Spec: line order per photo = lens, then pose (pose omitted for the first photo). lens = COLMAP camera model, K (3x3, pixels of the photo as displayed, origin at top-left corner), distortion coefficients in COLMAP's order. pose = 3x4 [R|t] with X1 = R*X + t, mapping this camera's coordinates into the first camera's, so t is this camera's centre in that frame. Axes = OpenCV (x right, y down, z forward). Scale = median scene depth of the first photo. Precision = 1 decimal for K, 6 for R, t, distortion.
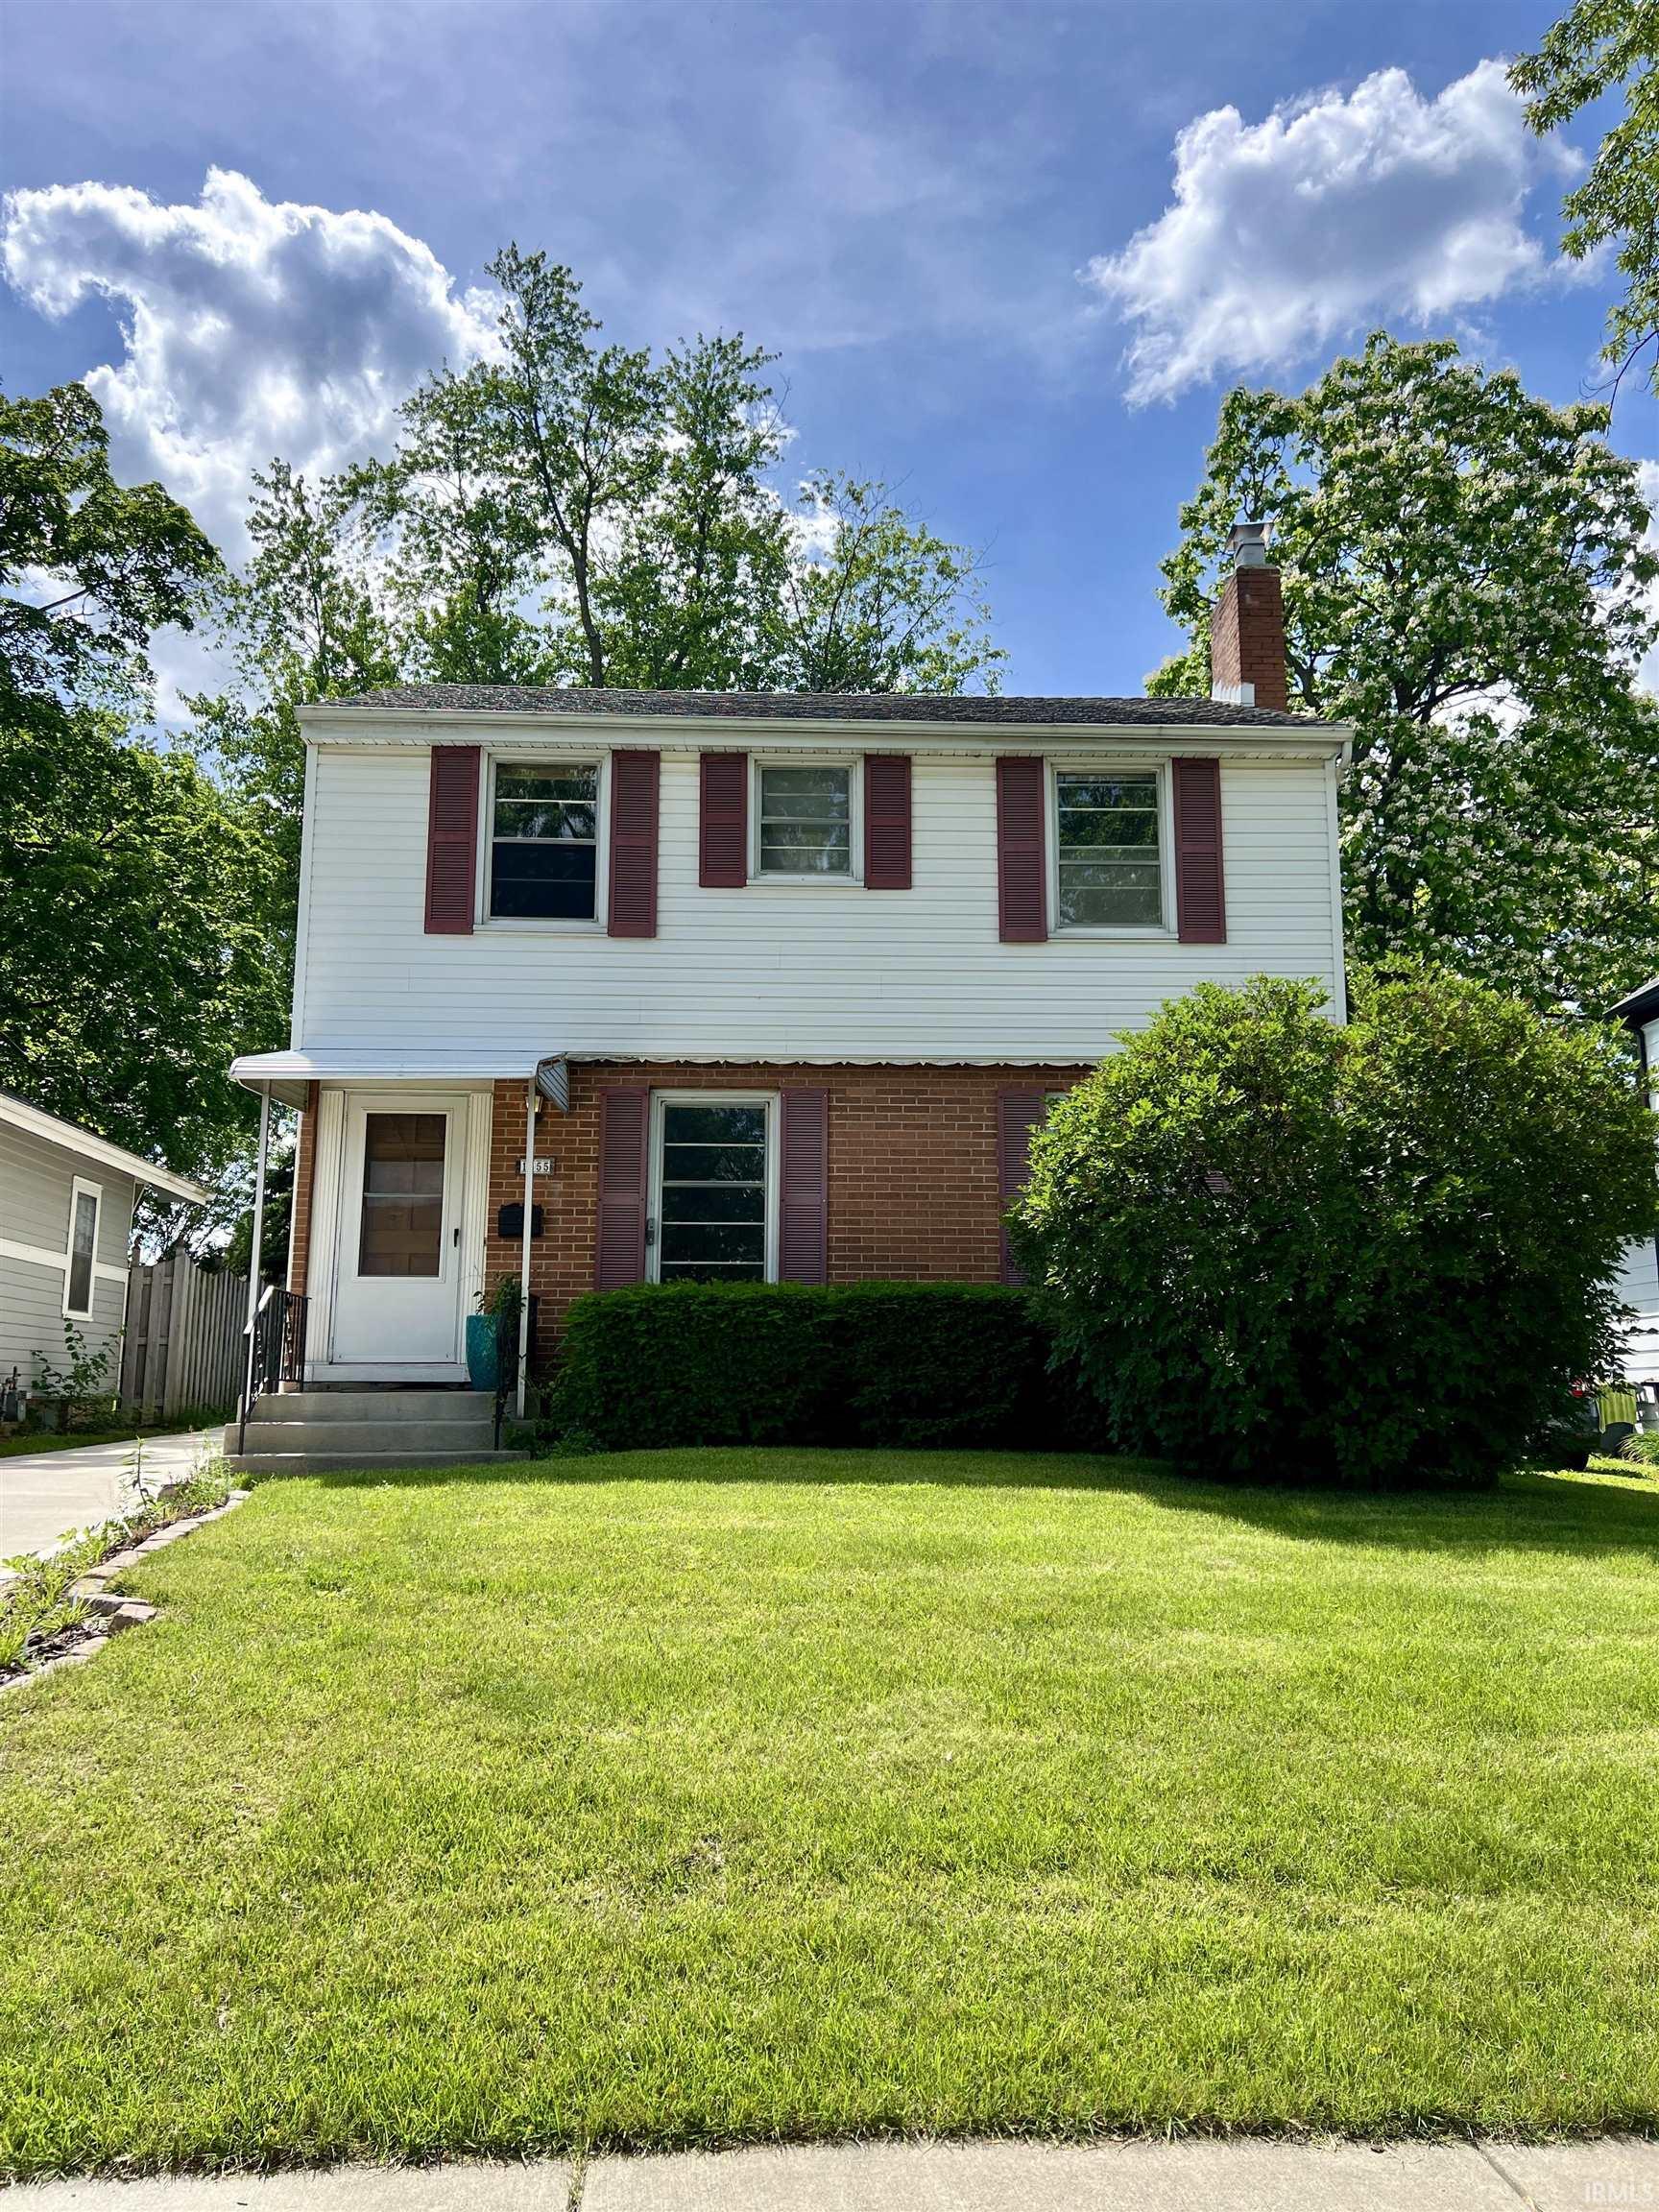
lens RADIAL K [[1655.2, 0, 829.5], [0, 1655.2, 1106.0], [0, 0, 1]] dist [0.108673, -0.109697]
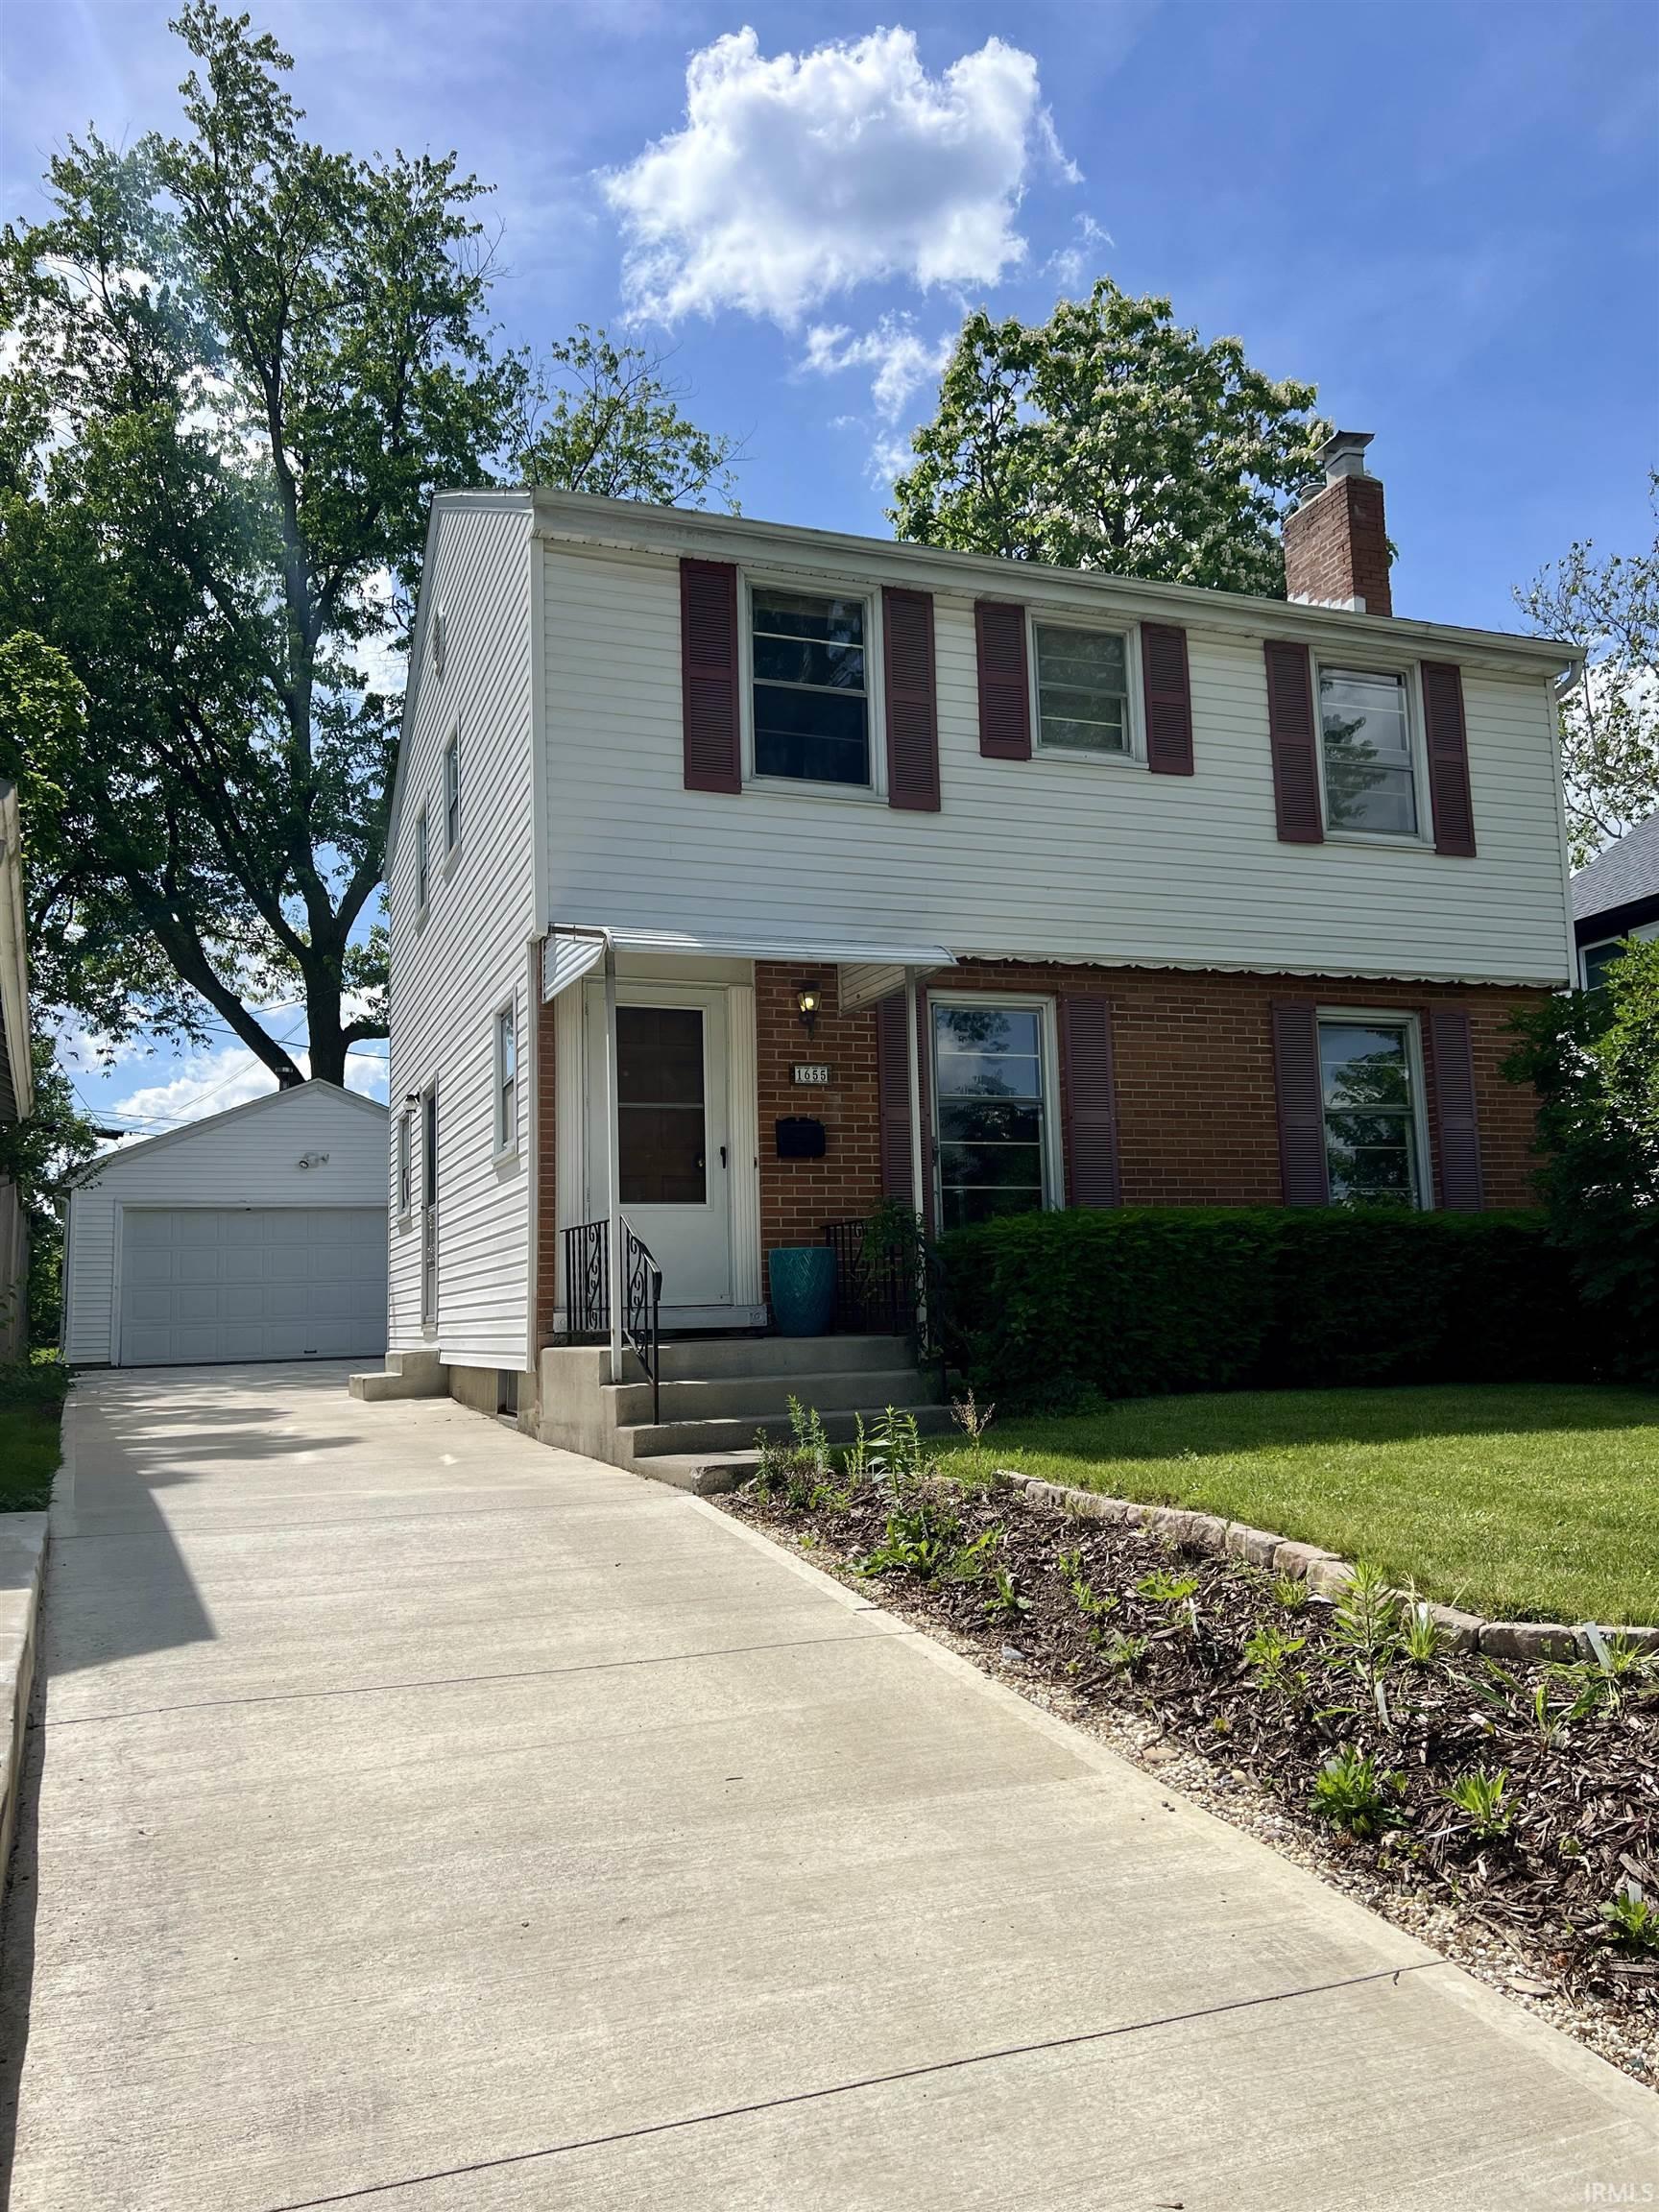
lens RADIAL K [[1665.6, 0, 827.0], [0, 1665.6, 1137.1], [0, 0, 1]] dist [0.086441, -0.093728]
pose [[0.948167, 0.005431, 0.317725, -0.430824], [-0.022408, 0.998508, 0.049802, 0.025046], [-0.316980, -0.054340, 0.946874, 0.183128]]
